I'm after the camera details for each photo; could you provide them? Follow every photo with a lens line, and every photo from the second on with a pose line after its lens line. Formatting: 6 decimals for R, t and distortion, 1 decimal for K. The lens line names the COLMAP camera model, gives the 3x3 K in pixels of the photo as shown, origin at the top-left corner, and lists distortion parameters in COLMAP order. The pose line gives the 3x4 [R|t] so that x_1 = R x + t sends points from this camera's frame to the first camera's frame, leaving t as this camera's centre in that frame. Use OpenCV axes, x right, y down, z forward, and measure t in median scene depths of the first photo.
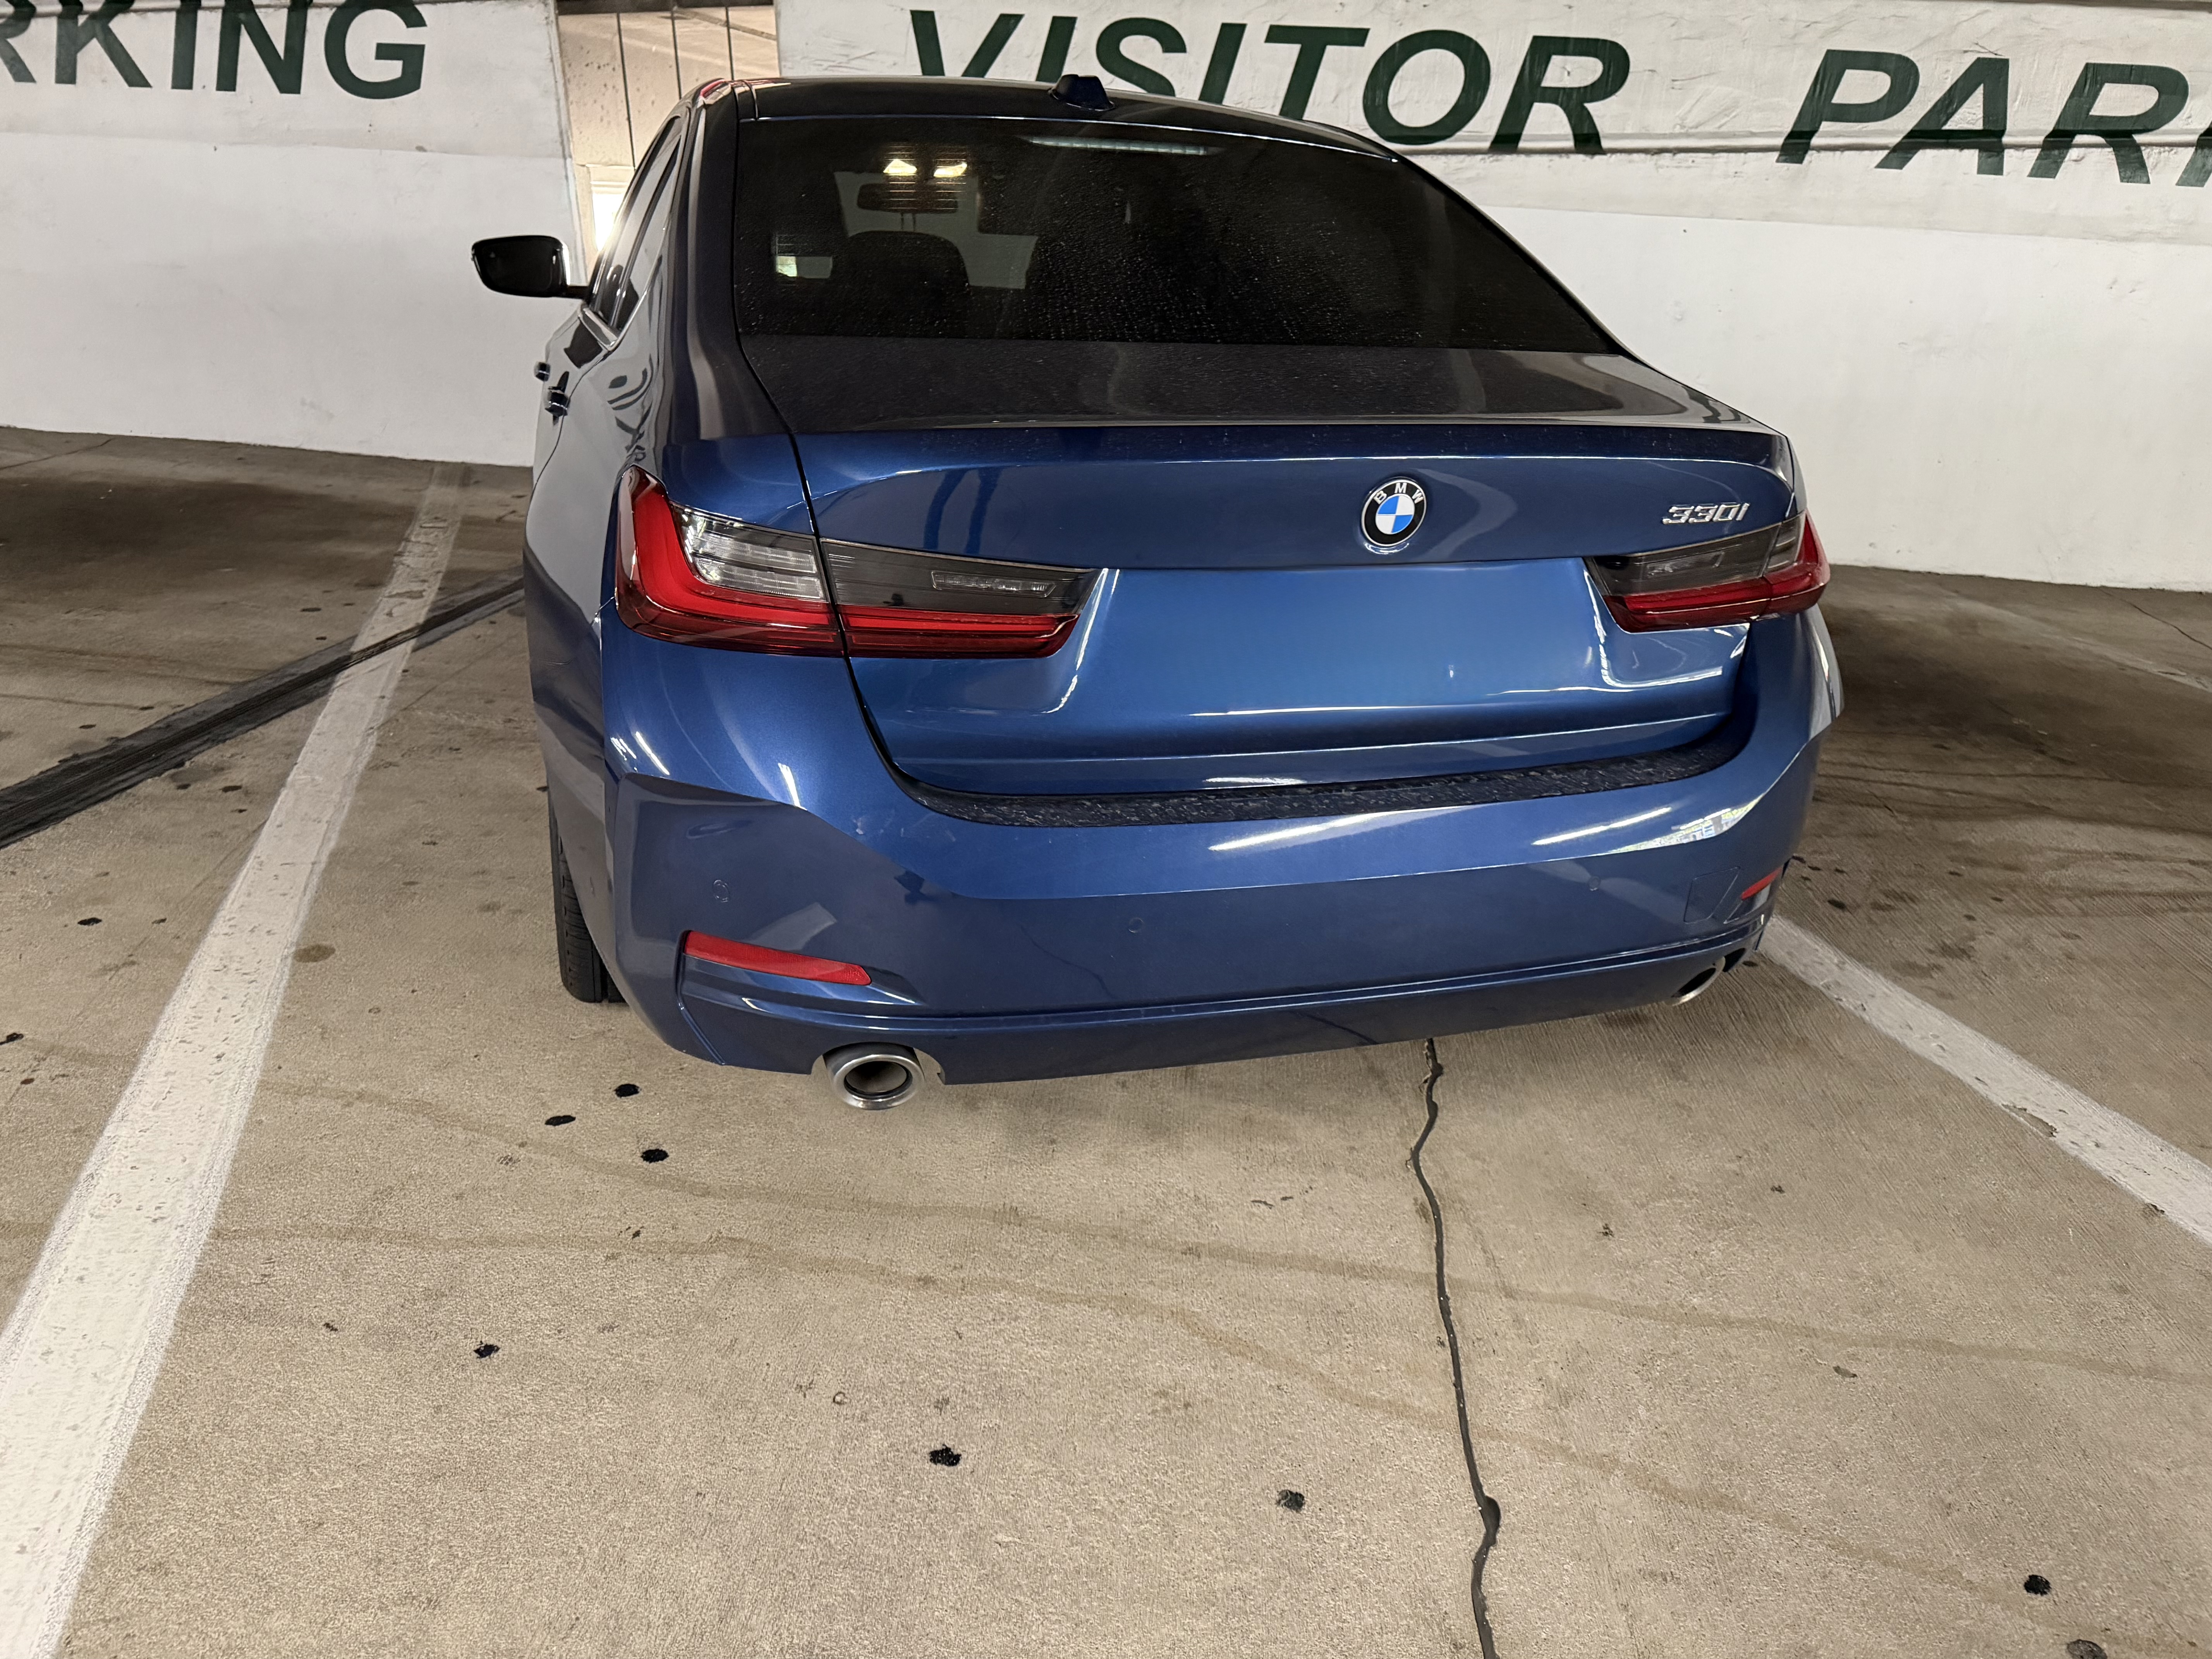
lens RADIAL K [[1548.3, 0, 1103.3], [0, 1548.3, 838.3], [0, 0, 1]] dist [0.036076, -0.044513]
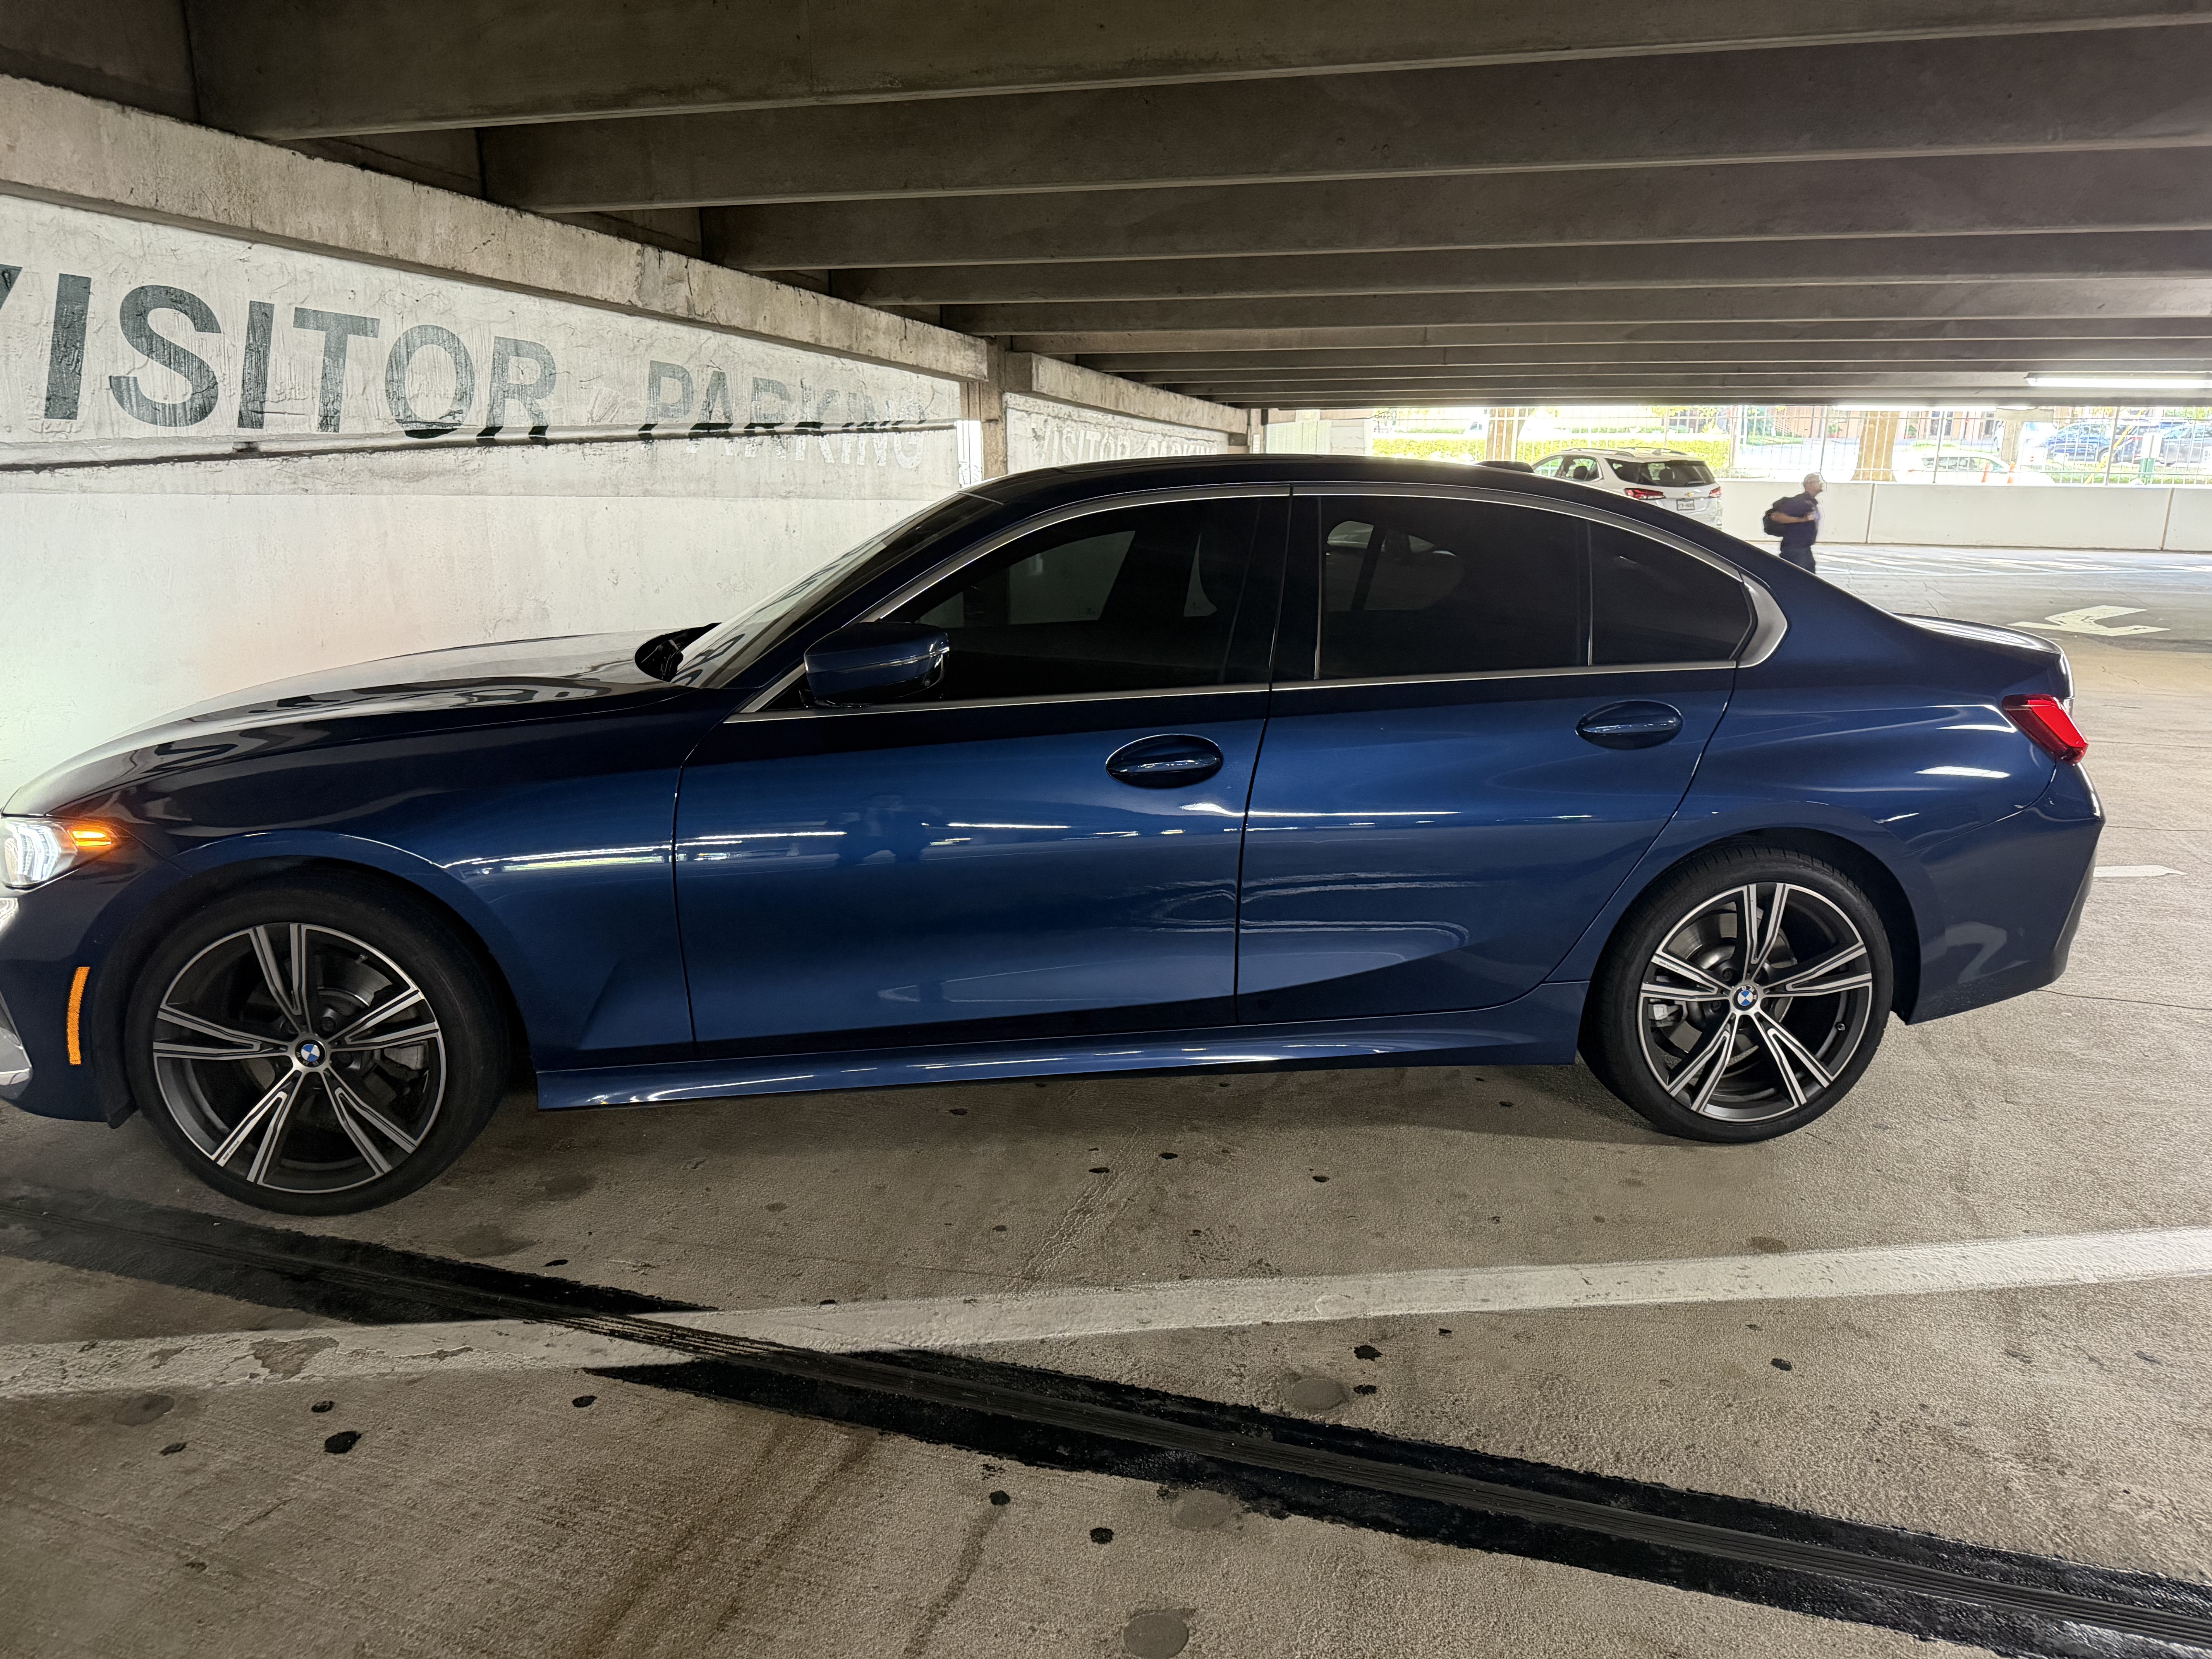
lens RADIAL K [[1548.3, 0, 1101.1], [0, 1548.3, 822.5], [0, 0, 1]] dist [0.036076, -0.044513]
pose [[0.154414, -0.252873, 0.955098, -0.700093], [0.384957, 0.905694, 0.177556, -0.250402], [-0.909926, 0.340254, 0.237197, 0.496032]]
